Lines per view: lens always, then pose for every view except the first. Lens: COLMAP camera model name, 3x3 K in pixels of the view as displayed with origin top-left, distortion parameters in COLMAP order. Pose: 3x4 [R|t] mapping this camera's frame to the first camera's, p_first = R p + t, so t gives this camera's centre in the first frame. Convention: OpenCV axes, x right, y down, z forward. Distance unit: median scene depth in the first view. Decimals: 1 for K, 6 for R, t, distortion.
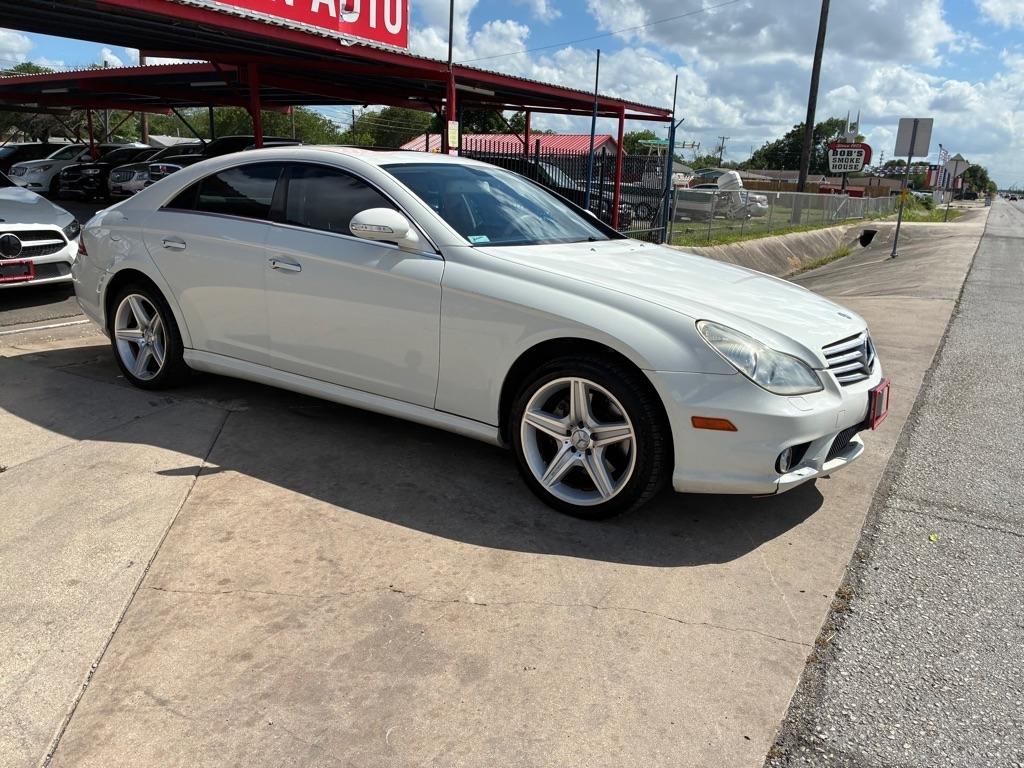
lens RADIAL K [[781.6, 0, 501.2], [0, 781.6, 382.4], [0, 0, 1]] dist [0.063941, -0.094363]
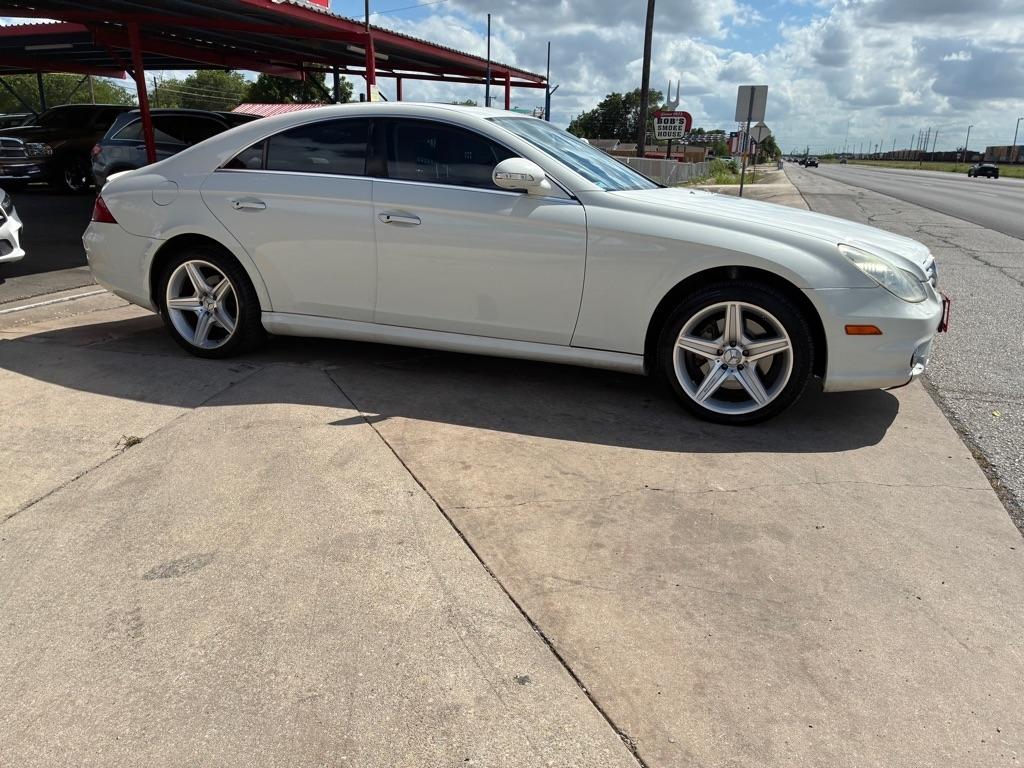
lens RADIAL K [[781.6, 0, 503.2], [0, 781.6, 398.5], [0, 0, 1]] dist [0.063941, -0.094363]
pose [[0.973969, -0.083847, 0.210602, -0.227898], [0.072990, 0.995597, 0.058821, 0.020225], [-0.214607, -0.041918, 0.975801, -0.022388]]
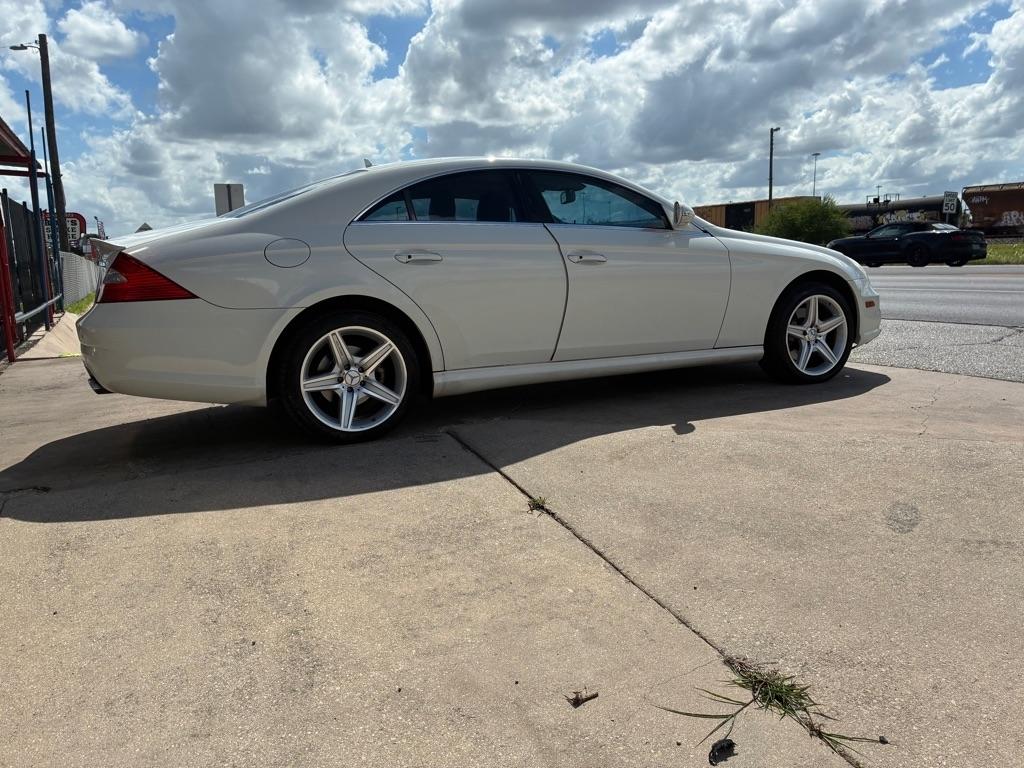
lens RADIAL K [[781.6, 0, 522.3], [0, 781.6, 378.4], [0, 0, 1]] dist [0.063941, -0.094363]
pose [[0.507886, -0.183002, 0.841761, -0.772245], [0.262766, 0.963514, 0.050928, -0.039248], [-0.820369, 0.195321, 0.537442, 0.308439]]
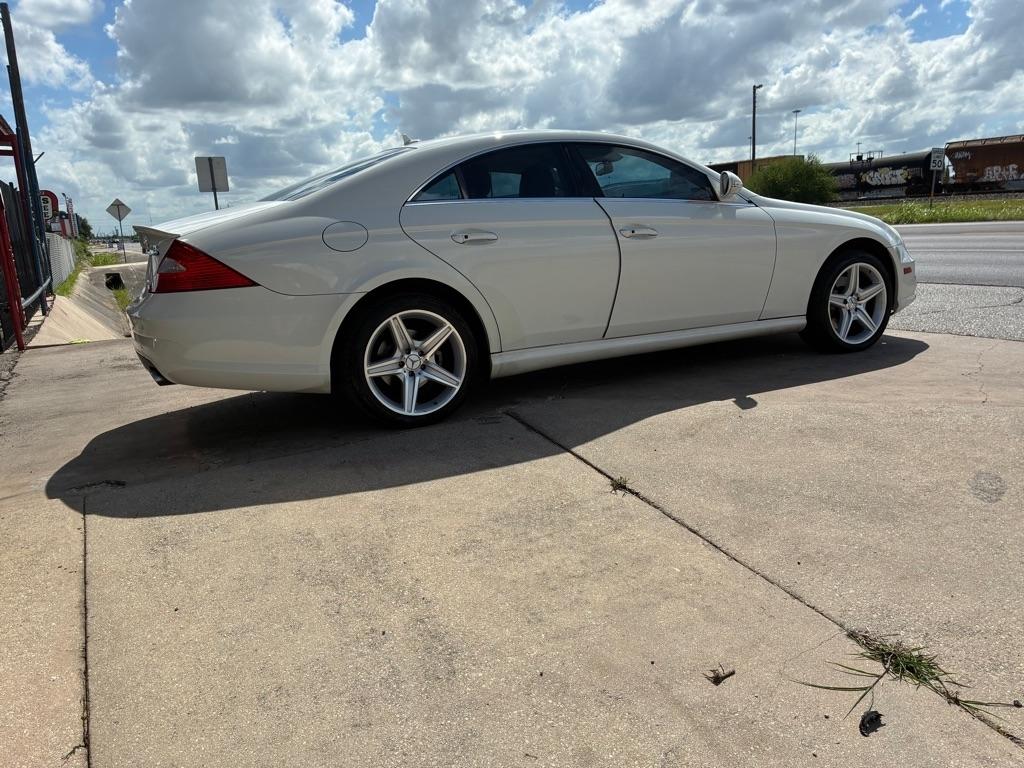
lens RADIAL K [[781.6, 0, 522.3], [0, 781.6, 401.6], [0, 0, 1]] dist [0.063941, -0.094363]
pose [[0.482131, -0.254958, 0.838180, -0.800138], [0.287968, 0.949678, 0.123231, -0.063957], [-0.827420, 0.181955, 0.531289, 0.357801]]
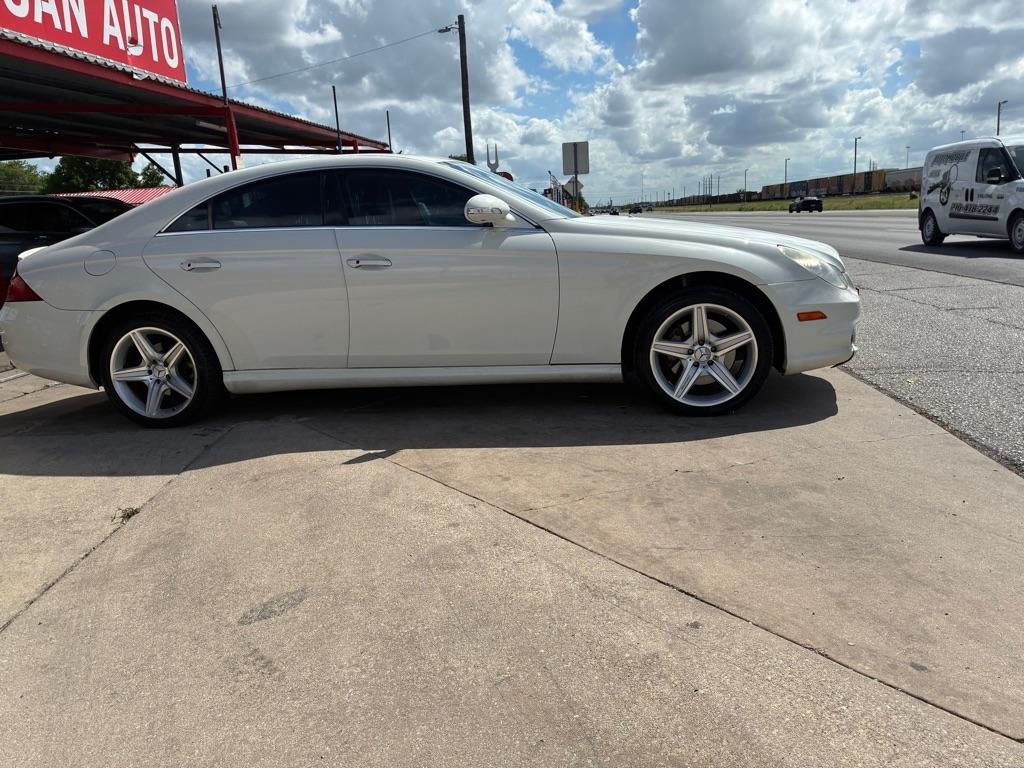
lens RADIAL K [[781.6, 0, 500.8], [0, 781.6, 396.2], [0, 0, 1]] dist [0.063941, -0.094363]
pose [[0.897178, -0.181182, 0.402795, -0.344427], [0.196308, 0.980535, 0.003805, 0.034331], [-0.395644, 0.075658, 0.915282, -0.010116]]
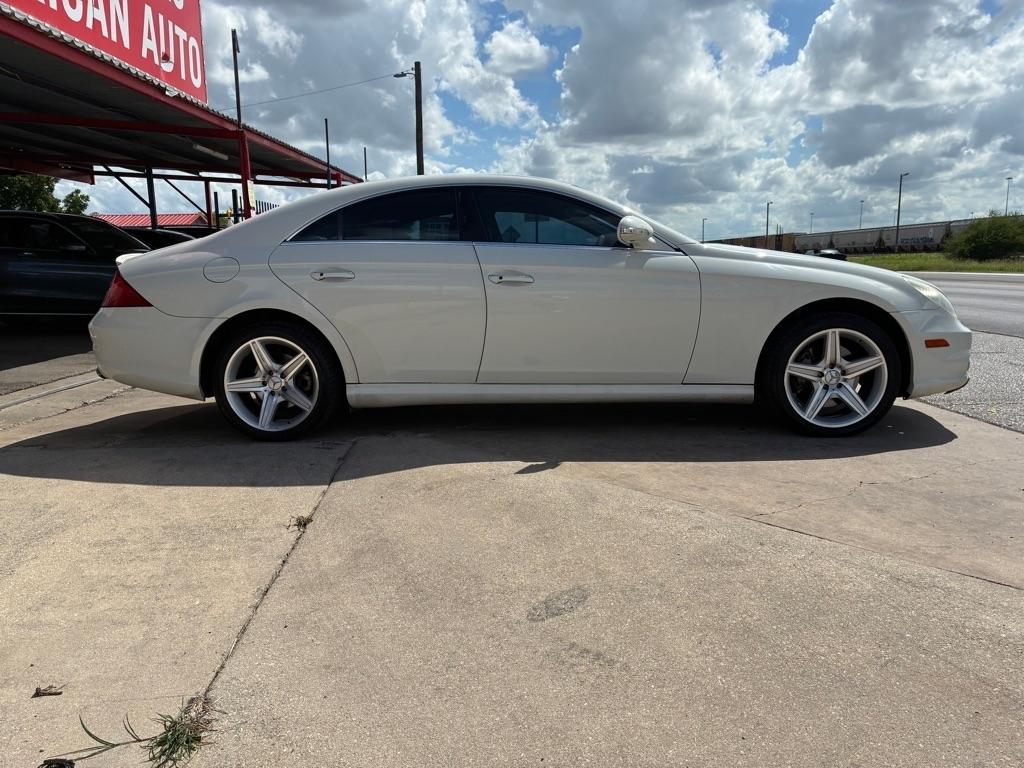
lens RADIAL K [[781.6, 0, 501.9], [0, 781.6, 396.6], [0, 0, 1]] dist [0.063941, -0.094363]
pose [[0.853215, -0.136384, 0.503412, -0.504865], [0.176193, 0.983833, -0.032085, 0.024040], [-0.490898, 0.116073, 0.863450, 0.066634]]
